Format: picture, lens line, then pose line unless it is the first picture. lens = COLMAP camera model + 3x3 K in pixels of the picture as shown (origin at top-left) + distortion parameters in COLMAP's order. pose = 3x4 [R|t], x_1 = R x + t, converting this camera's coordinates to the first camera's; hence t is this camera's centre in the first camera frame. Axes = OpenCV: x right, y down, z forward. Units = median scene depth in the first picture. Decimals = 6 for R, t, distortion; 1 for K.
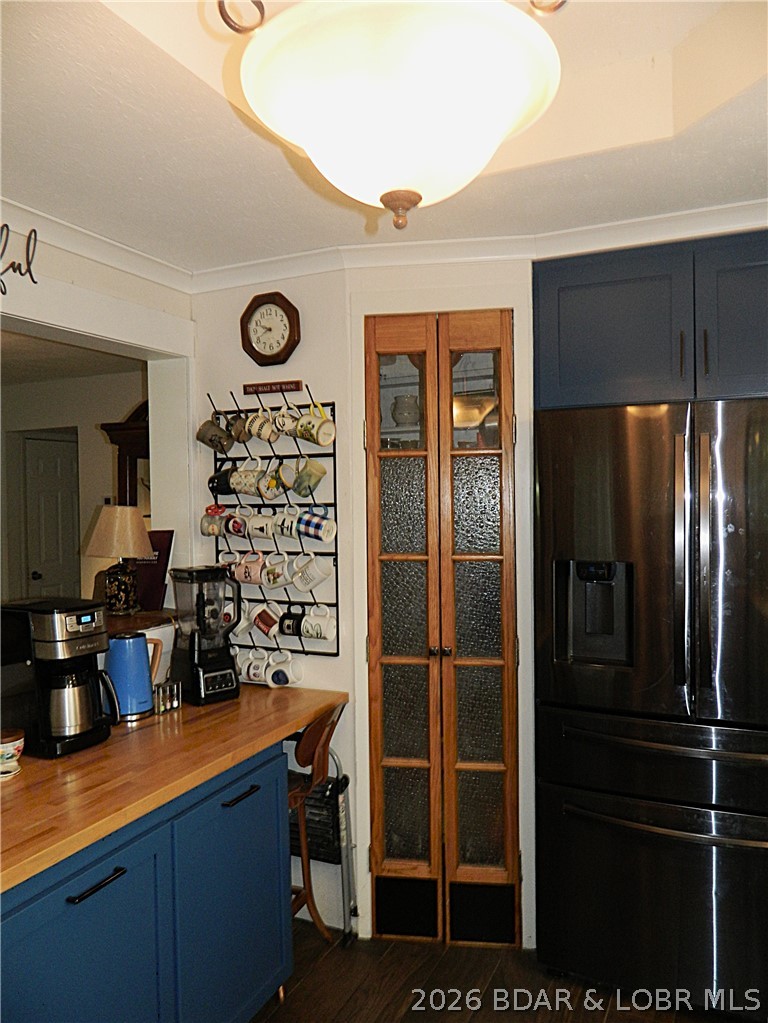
lens RADIAL K [[765.9, 0, 384.0], [0, 765.9, 511.5], [0, 0, 1]] dist [0.011947, 0.002138]
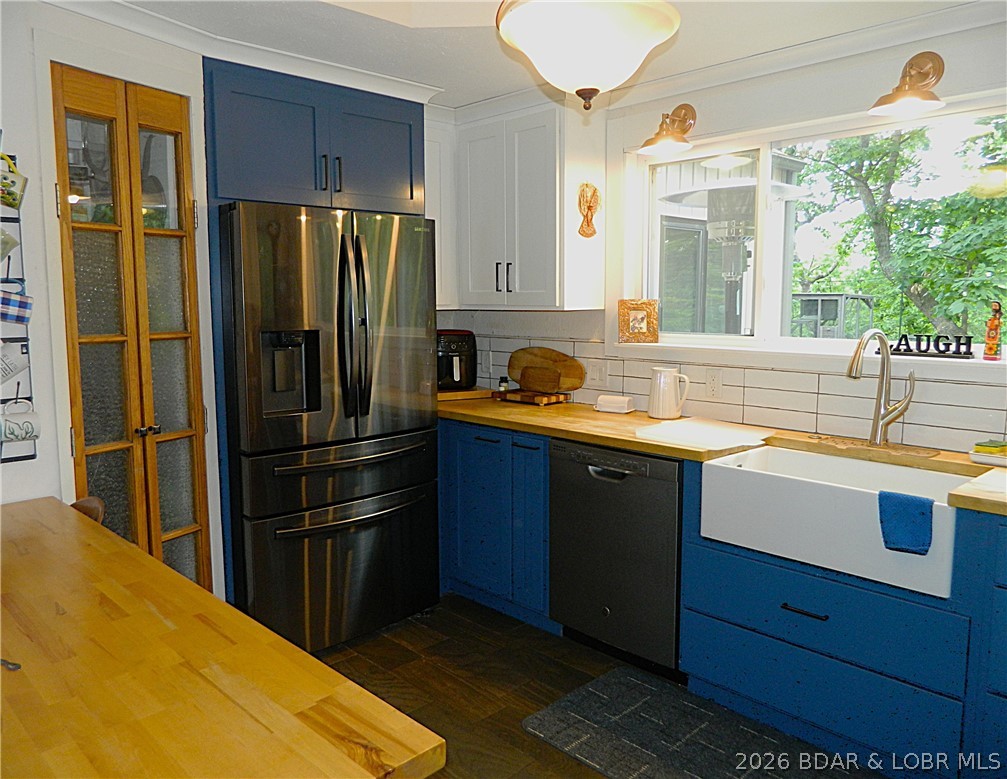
lens RADIAL K [[763.3, 0, 503.5], [0, 763.3, 389.5], [0, 0, 1]] dist [0.002495, 0.002067]
pose [[0.363125, -0.104560, 0.925855, -0.677375], [0.019260, 0.994313, 0.104738, 0.033527], [-0.931542, -0.020201, 0.363073, 0.202799]]
